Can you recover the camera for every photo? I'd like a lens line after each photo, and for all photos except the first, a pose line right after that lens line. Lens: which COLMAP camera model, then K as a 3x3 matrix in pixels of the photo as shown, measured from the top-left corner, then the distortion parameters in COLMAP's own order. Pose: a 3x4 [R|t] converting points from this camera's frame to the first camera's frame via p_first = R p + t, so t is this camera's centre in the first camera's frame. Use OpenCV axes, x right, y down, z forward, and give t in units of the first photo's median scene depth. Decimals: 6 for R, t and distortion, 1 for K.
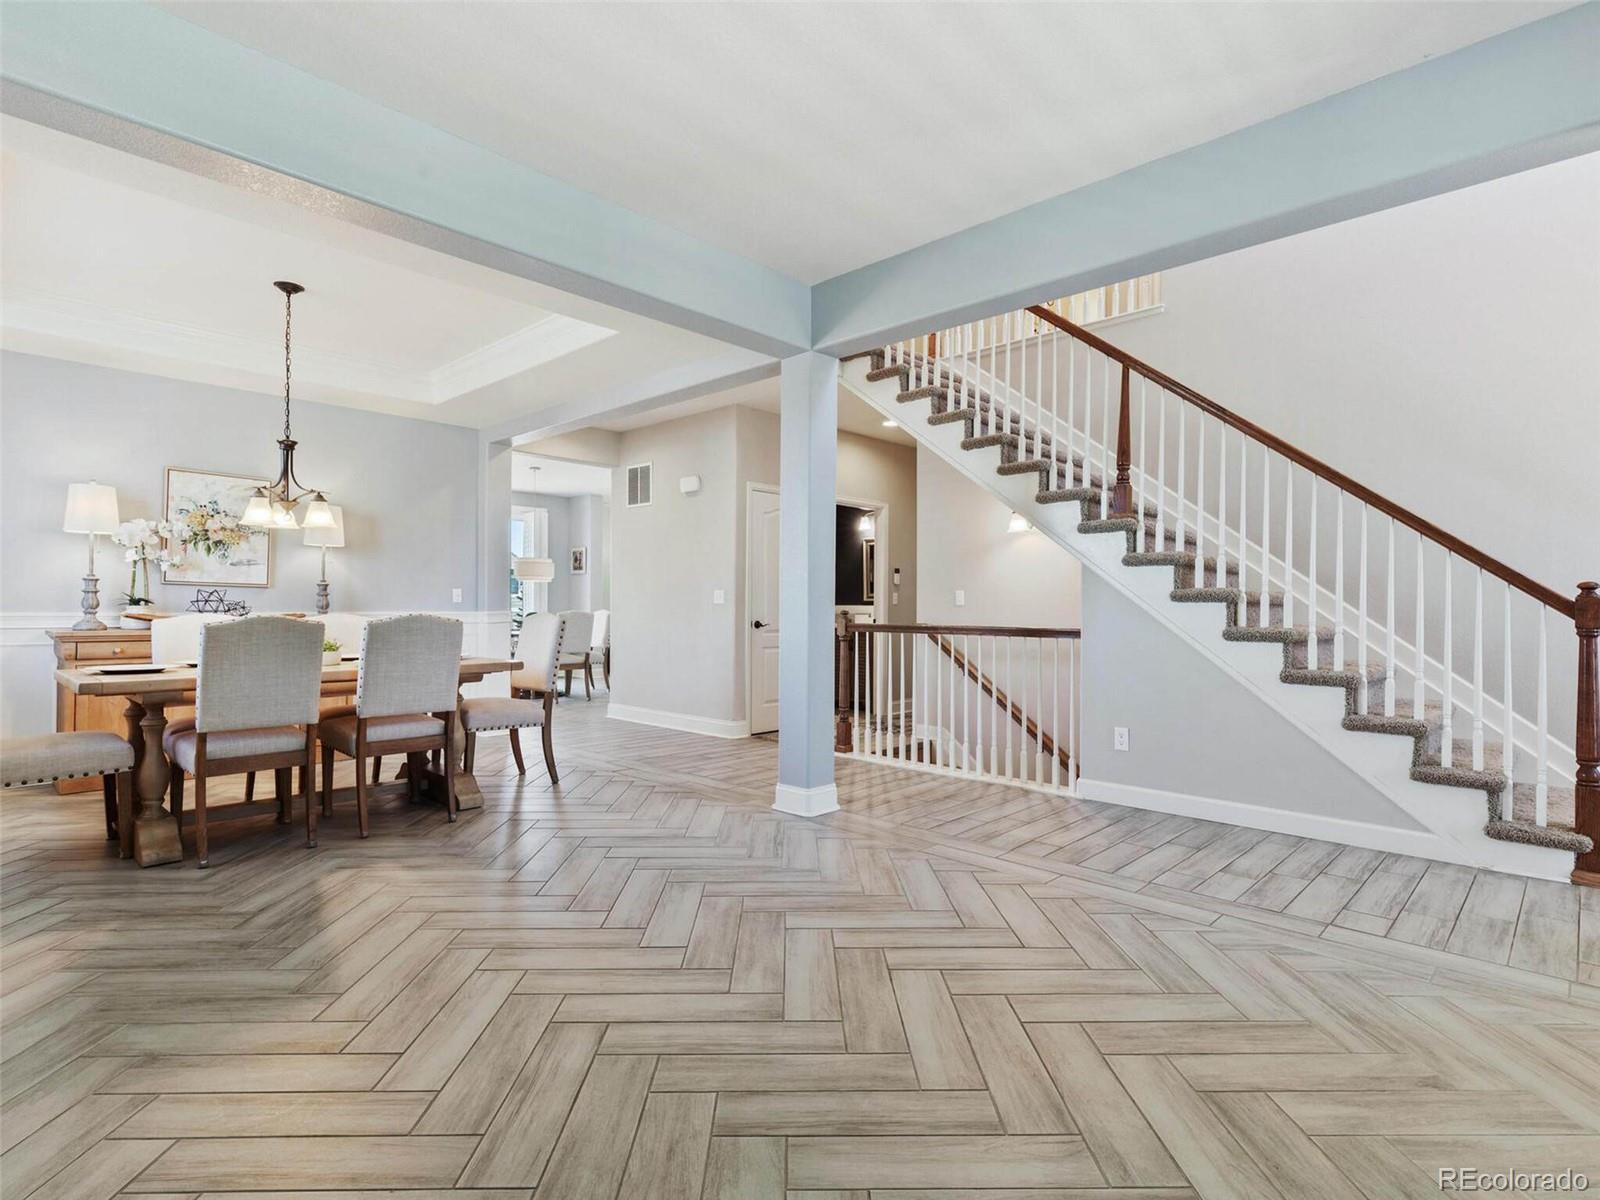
lens RADIAL K [[812.8, 0, 808.4], [0, 812.8, 604.7], [0, 0, 1]] dist [0.005320, -0.000775]
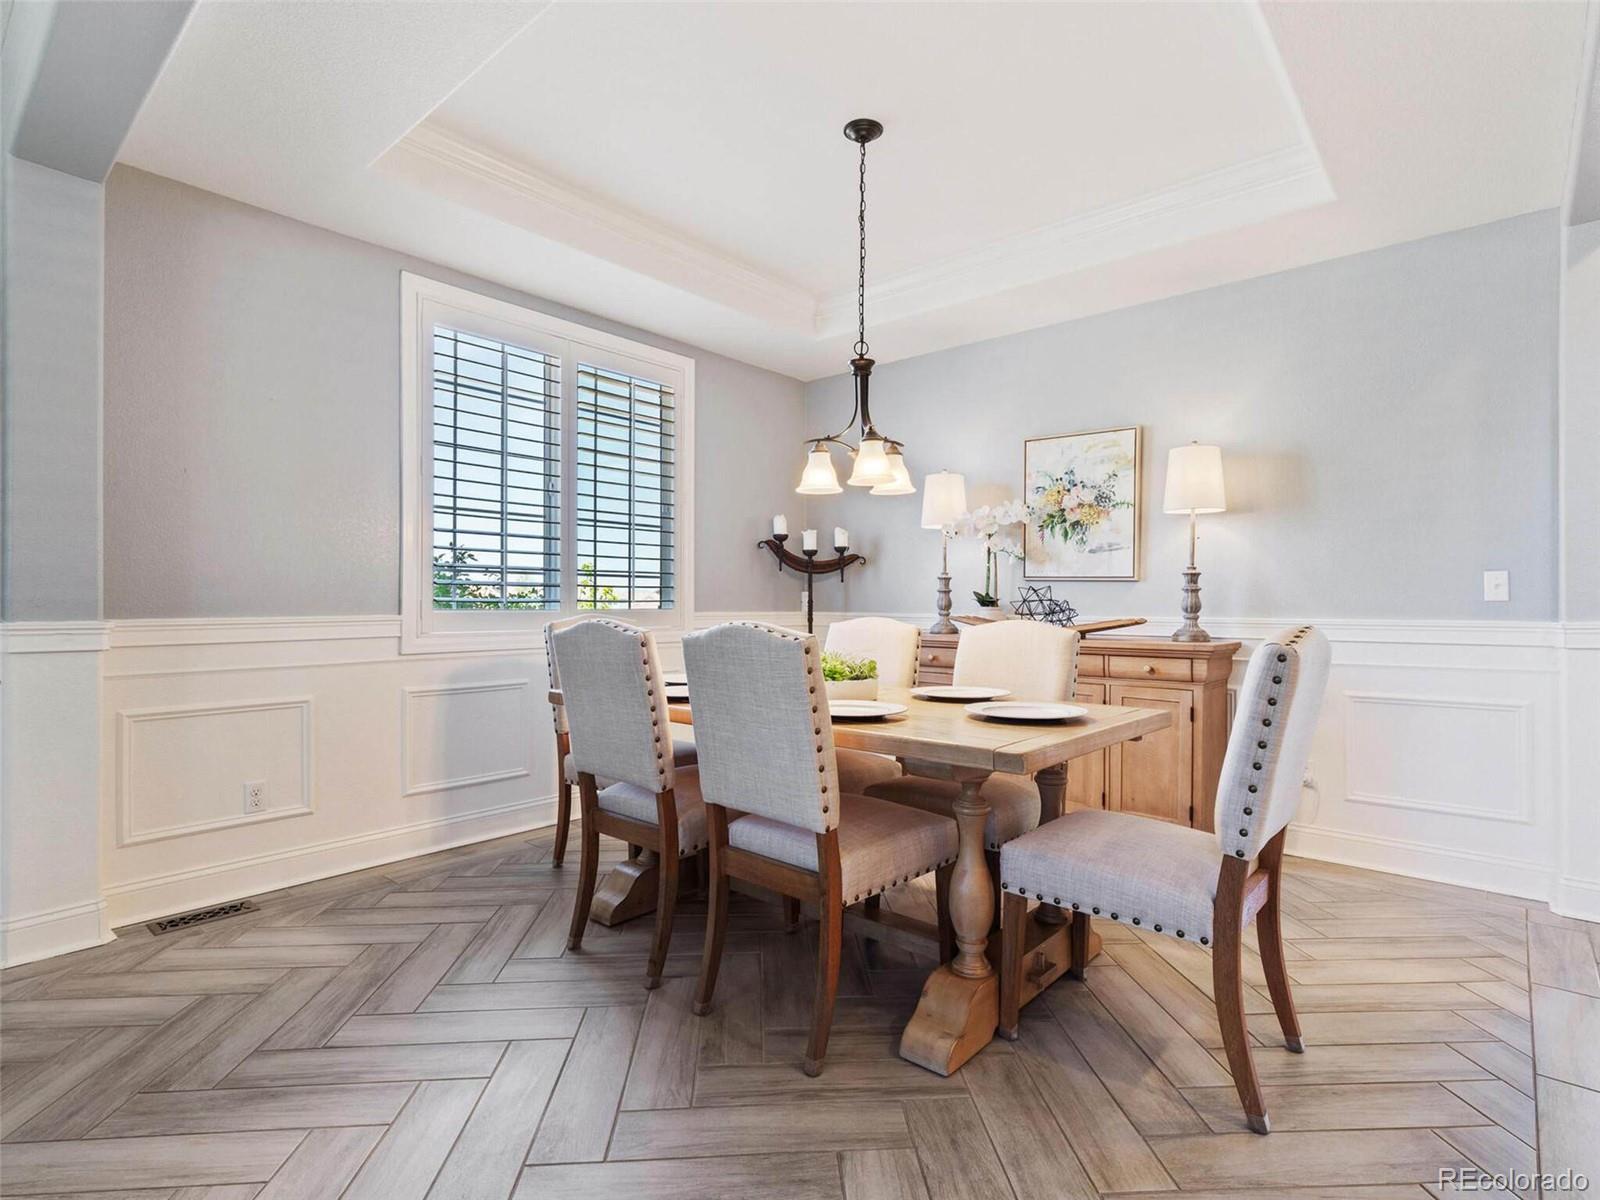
lens RADIAL K [[812.8, 0, 804.3], [0, 812.8, 596.3], [0, 0, 1]] dist [0.005320, -0.000775]
pose [[0.039934, -0.014180, -0.999102, 0.019497], [0.000091, 0.999899, -0.014188, 0.001655], [0.999202, 0.000476, 0.039931, 0.730041]]
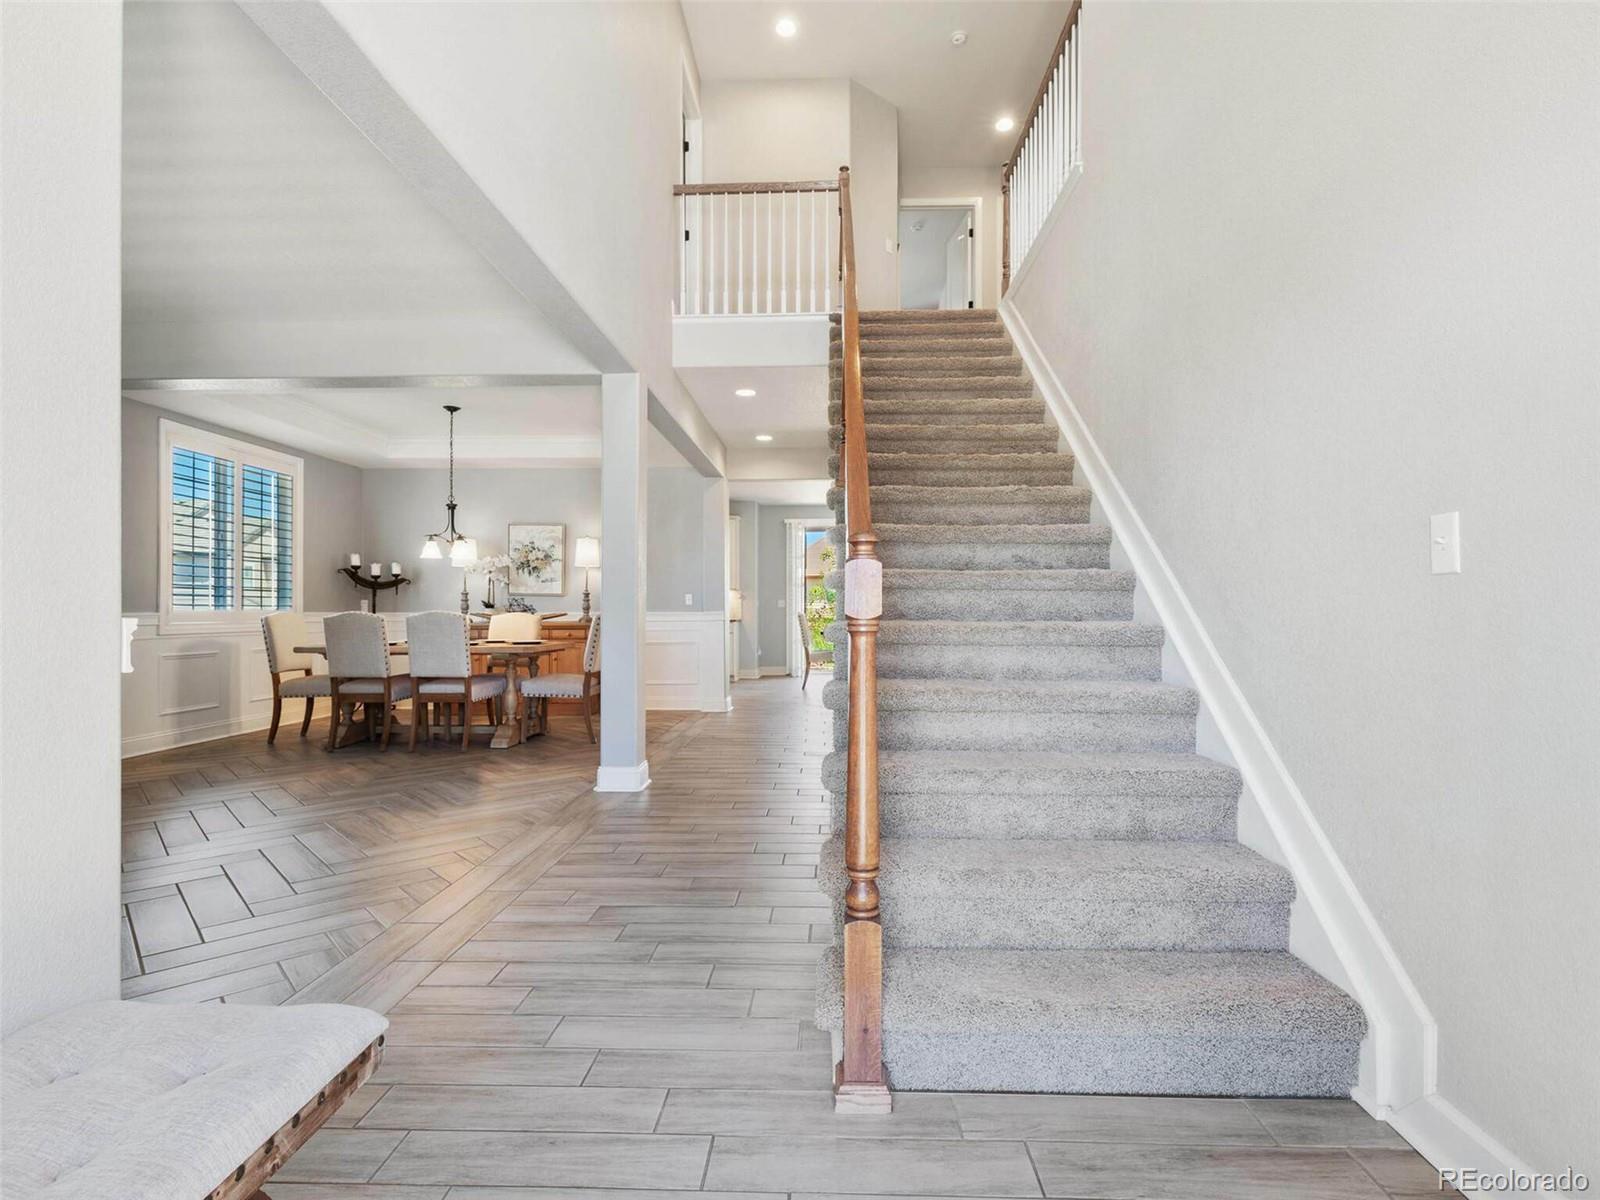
lens RADIAL K [[812.8, 0, 811.5], [0, 812.8, 601.9], [0, 0, 1]] dist [0.005320, -0.000775]
pose [[0.660007, -0.015405, -0.751101, 0.808434], [0.008790, 0.999880, -0.012783, 0.013754], [0.751208, 0.001835, 0.660063, 0.375938]]
